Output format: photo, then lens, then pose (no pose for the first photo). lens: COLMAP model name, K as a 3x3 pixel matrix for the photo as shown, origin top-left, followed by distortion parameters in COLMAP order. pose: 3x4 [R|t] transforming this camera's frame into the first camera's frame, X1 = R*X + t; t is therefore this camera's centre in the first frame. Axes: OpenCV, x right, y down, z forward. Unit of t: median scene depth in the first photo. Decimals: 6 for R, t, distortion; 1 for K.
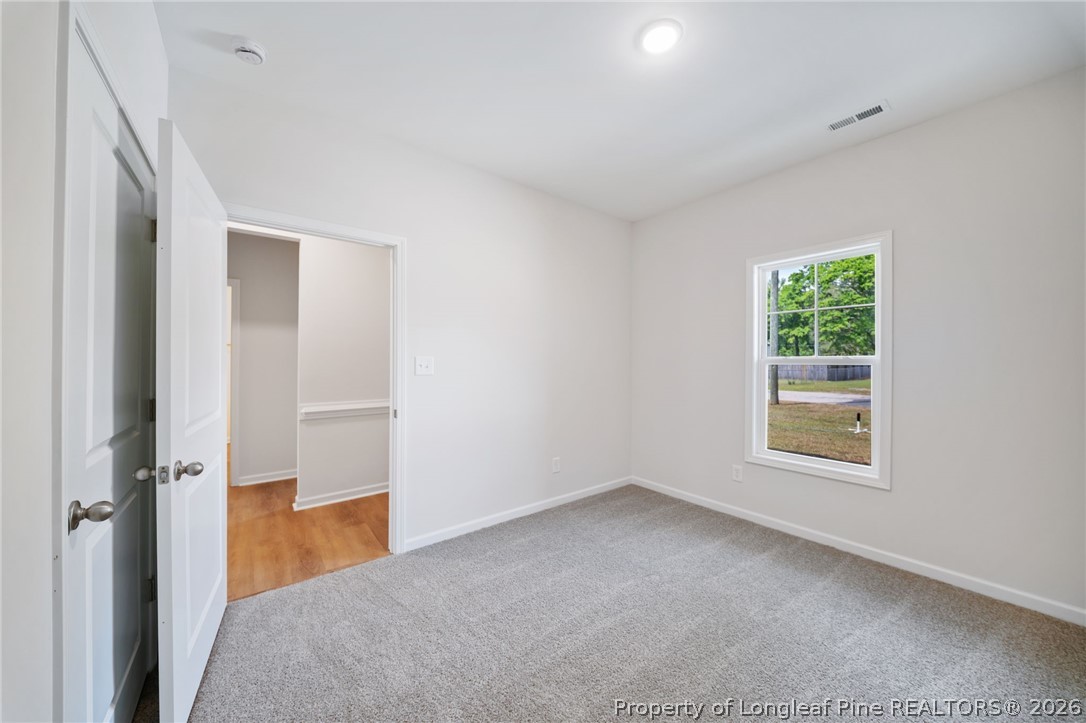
lens RADIAL K [[387.1, 0, 539.8], [0, 387.1, 358.3], [0, 0, 1]] dist [-0.000167, 0.000054]
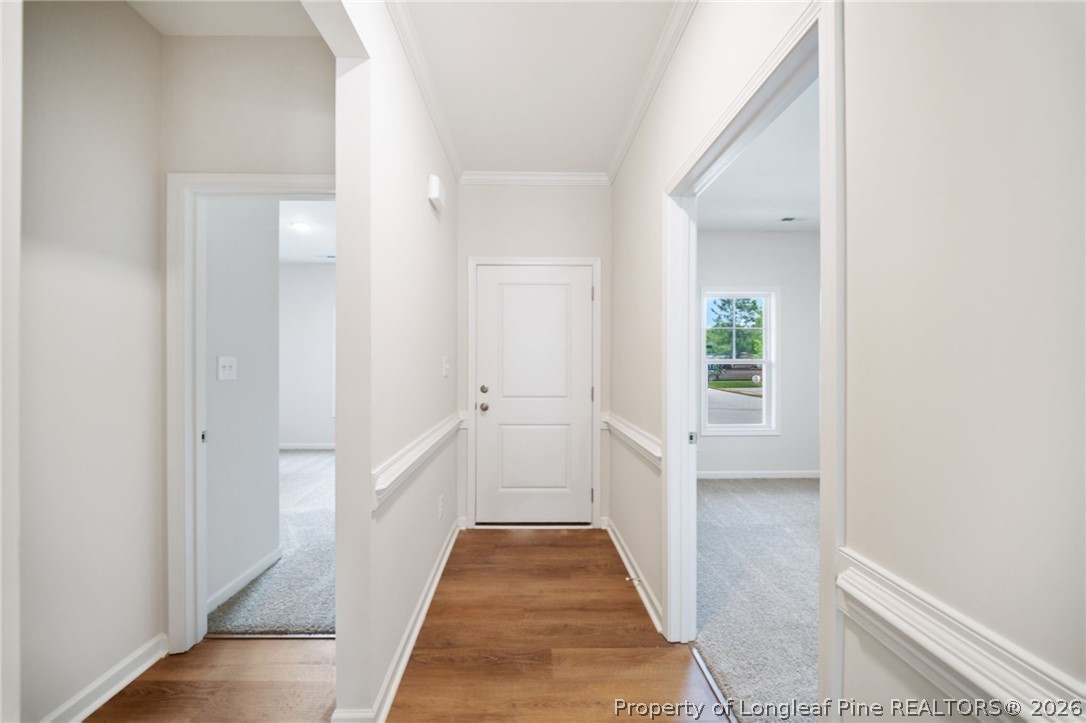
lens RADIAL K [[387.1, 0, 539.8], [0, 387.1, 358.3], [0, 0, 1]] dist [-0.000167, 0.000054]
pose [[0.577787, 0.006027, 0.816165, -1.004957], [-0.011993, 0.999927, 0.001106, 0.000218], [-0.816099, -0.010427, 0.577818, 0.749201]]
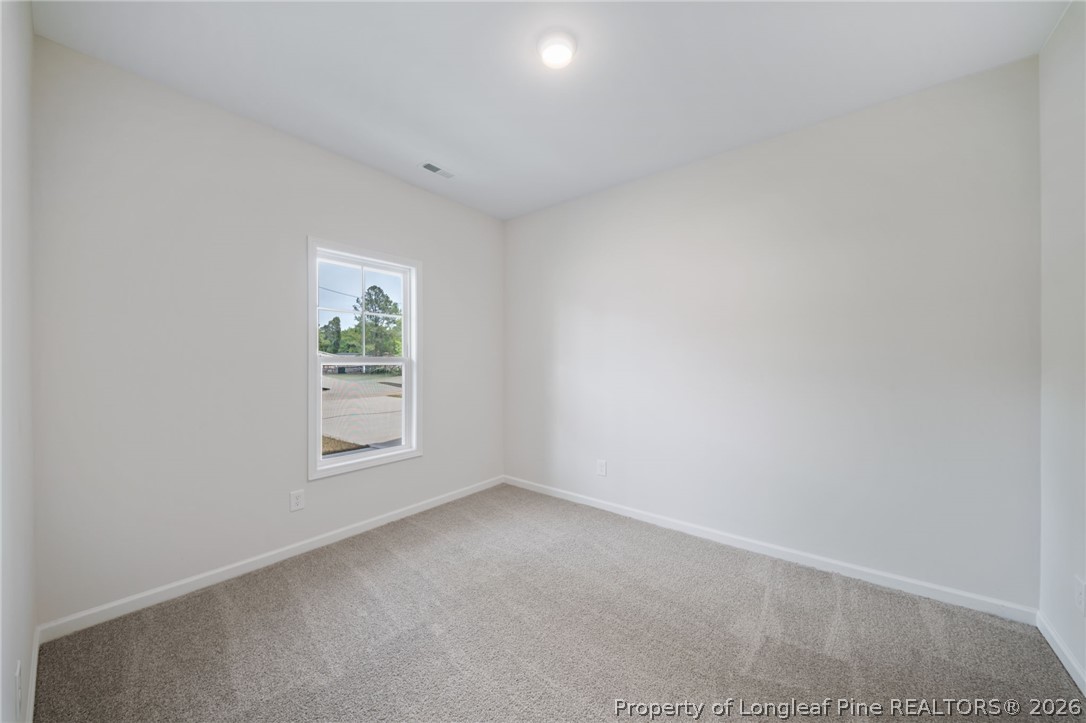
lens RADIAL K [[387.1, 0, 539.8], [0, 387.1, 358.3], [0, 0, 1]] dist [-0.000167, 0.000054]
pose [[-0.244388, 0.004990, 0.969665, -0.447779], [-0.007951, 0.999943, -0.007150, 0.002988], [-0.969645, -0.009457, -0.244334, 0.797013]]
